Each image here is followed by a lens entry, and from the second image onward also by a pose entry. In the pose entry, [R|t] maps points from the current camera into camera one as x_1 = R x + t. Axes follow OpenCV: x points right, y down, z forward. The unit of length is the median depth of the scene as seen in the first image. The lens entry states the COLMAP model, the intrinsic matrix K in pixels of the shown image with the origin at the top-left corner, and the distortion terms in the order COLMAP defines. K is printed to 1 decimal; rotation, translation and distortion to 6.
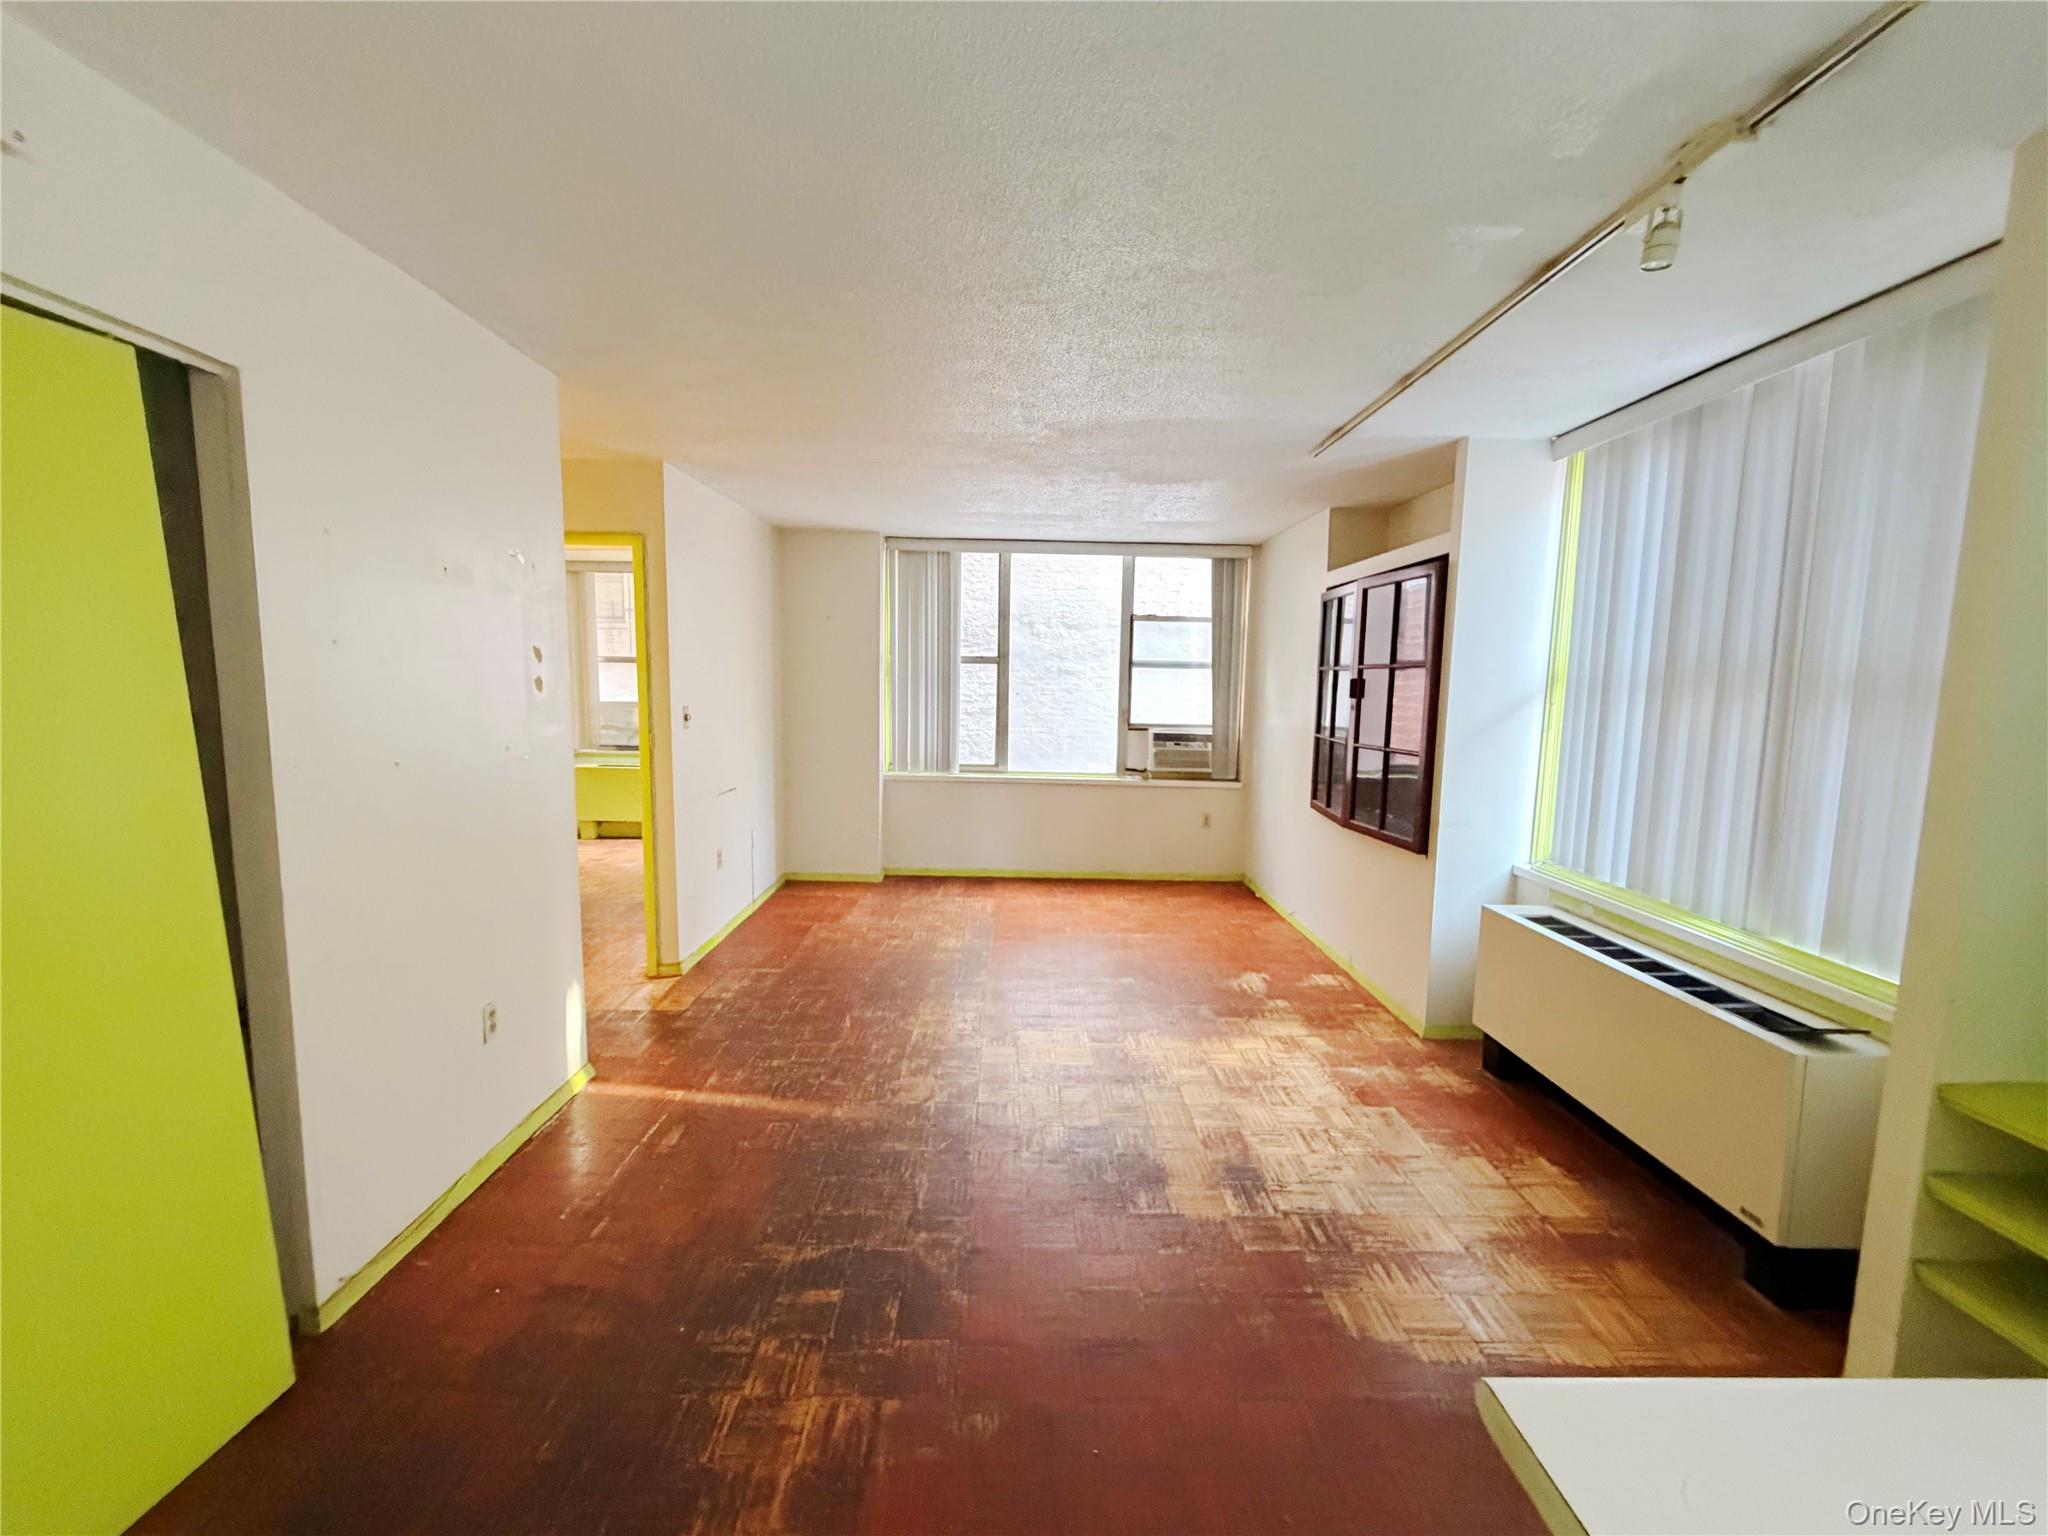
lens RADIAL K [[812.4, 0, 1018.1], [0, 812.4, 770.1], [0, 0, 1]] dist [0.000684, -0.000211]
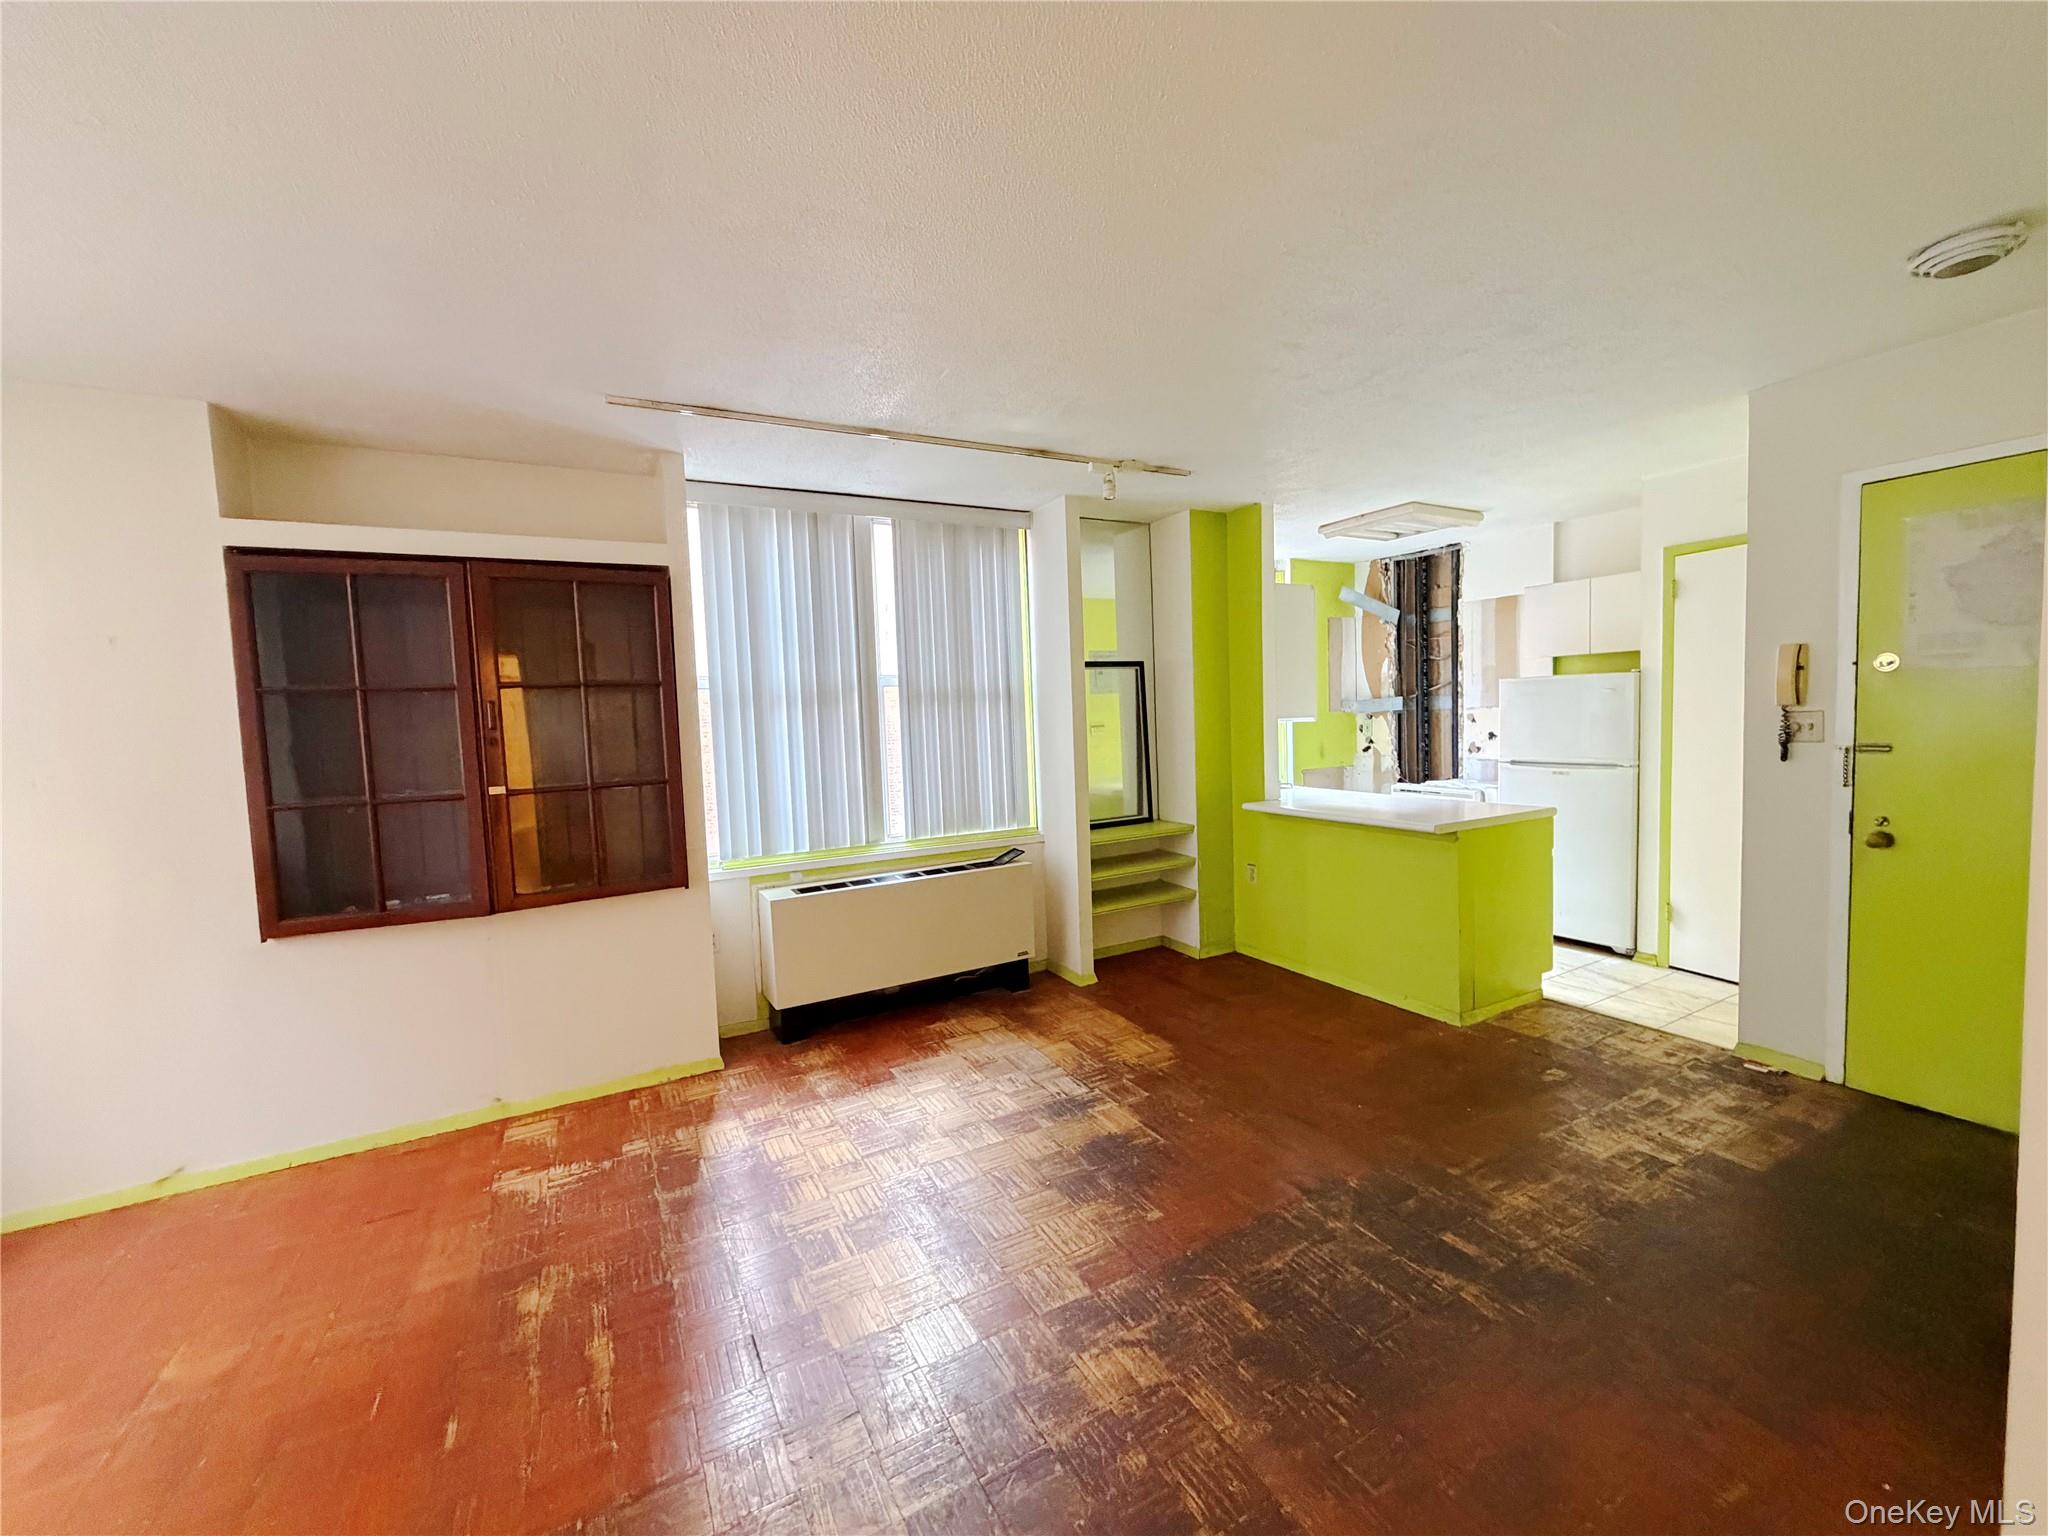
lens RADIAL K [[812.4, 0, 1019.4], [0, 812.4, 767.9], [0, 0, 1]] dist [0.000684, -0.000211]
pose [[-0.463669, -0.056780, 0.884187, -0.531202], [0.132343, 0.982310, 0.132482, -0.109179], [-0.876068, 0.178444, -0.447953, 1.130936]]
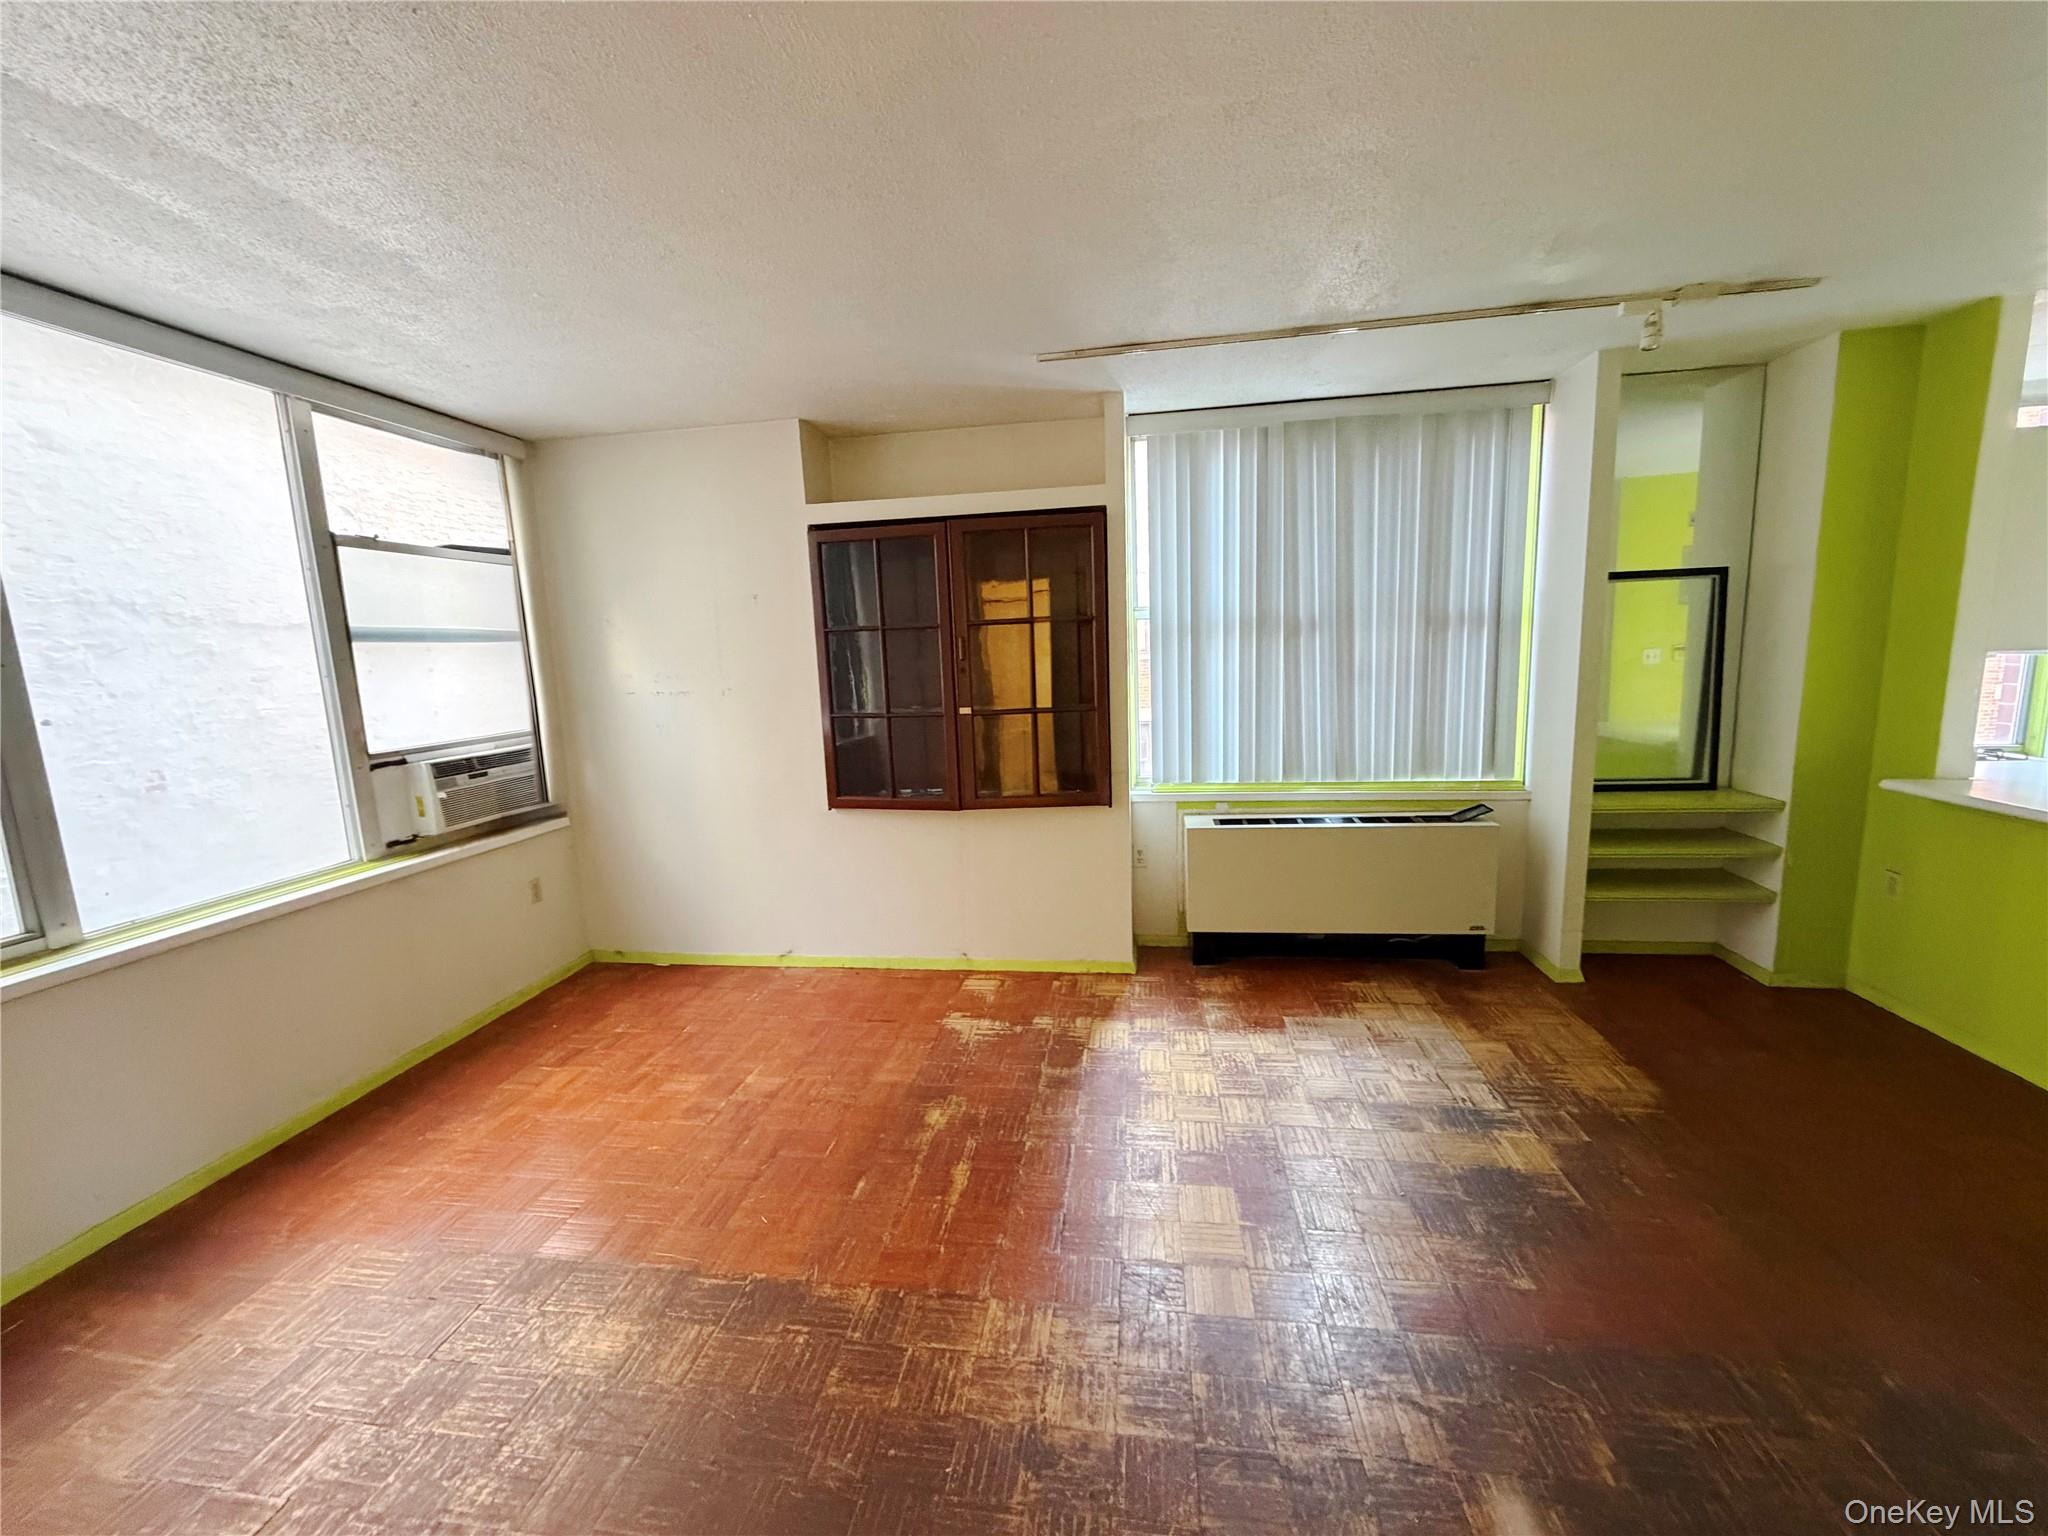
lens RADIAL K [[812.4, 0, 1020.7], [0, 812.4, 767.1], [0, 0, 1]] dist [0.000684, -0.000211]
pose [[0.157247, -0.169755, 0.972860, -0.537935], [0.154212, 0.977252, 0.145596, -0.115165], [-0.975445, 0.127132, 0.179848, 0.981746]]
